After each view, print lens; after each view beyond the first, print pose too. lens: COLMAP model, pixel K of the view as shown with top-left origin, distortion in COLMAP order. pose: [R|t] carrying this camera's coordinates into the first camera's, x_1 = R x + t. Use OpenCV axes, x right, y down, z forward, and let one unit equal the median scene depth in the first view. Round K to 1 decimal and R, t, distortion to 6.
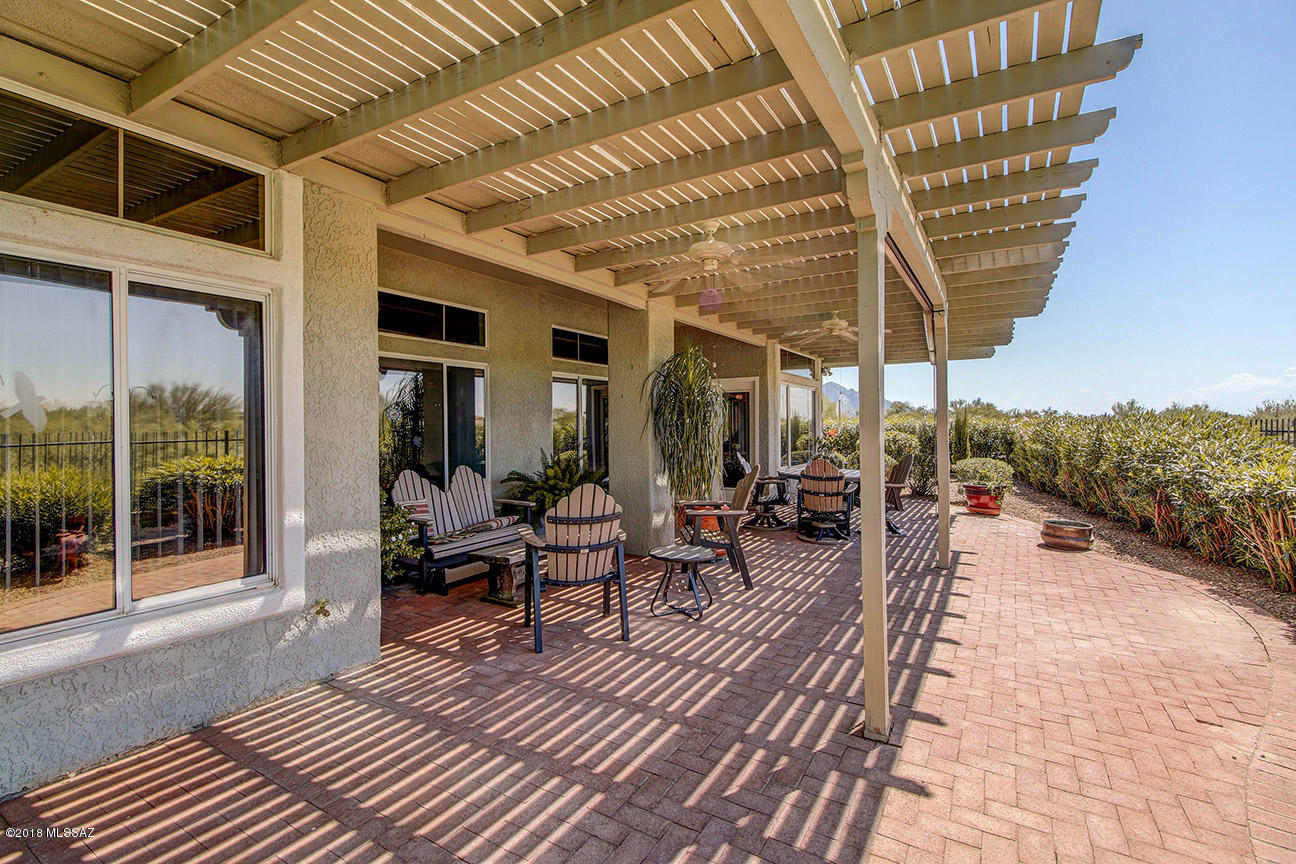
lens RADIAL K [[593.0, 0, 653.7], [0, 593.0, 430.6], [0, 0, 1]] dist [0.003134, -0.000762]
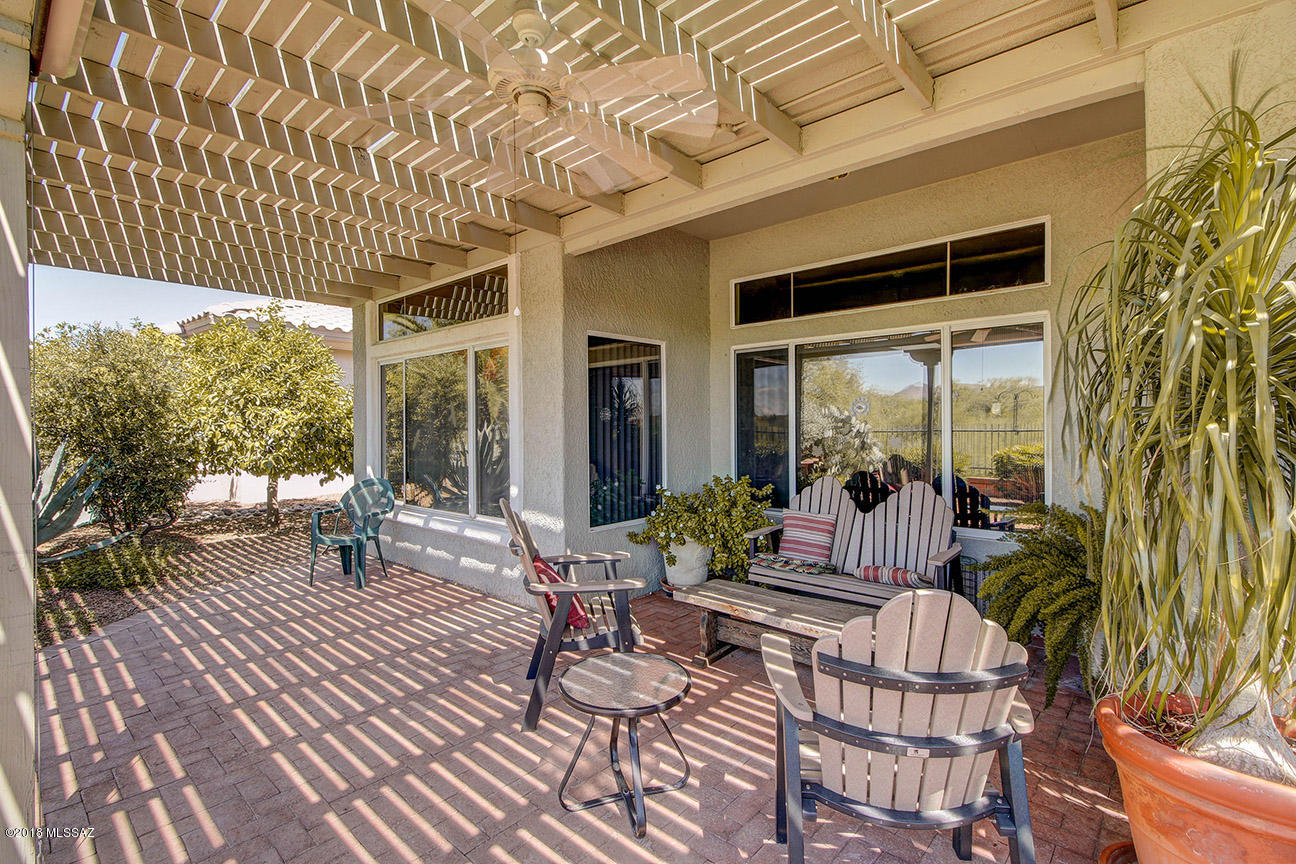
lens RADIAL K [[593.0, 0, 655.7], [0, 593.0, 427.0], [0, 0, 1]] dist [0.003134, -0.000762]
pose [[-0.190437, 0.023488, -0.981418, 0.816090], [0.004026, 0.999724, 0.023145, -0.041542], [0.981691, 0.000457, -0.190479, 1.712366]]
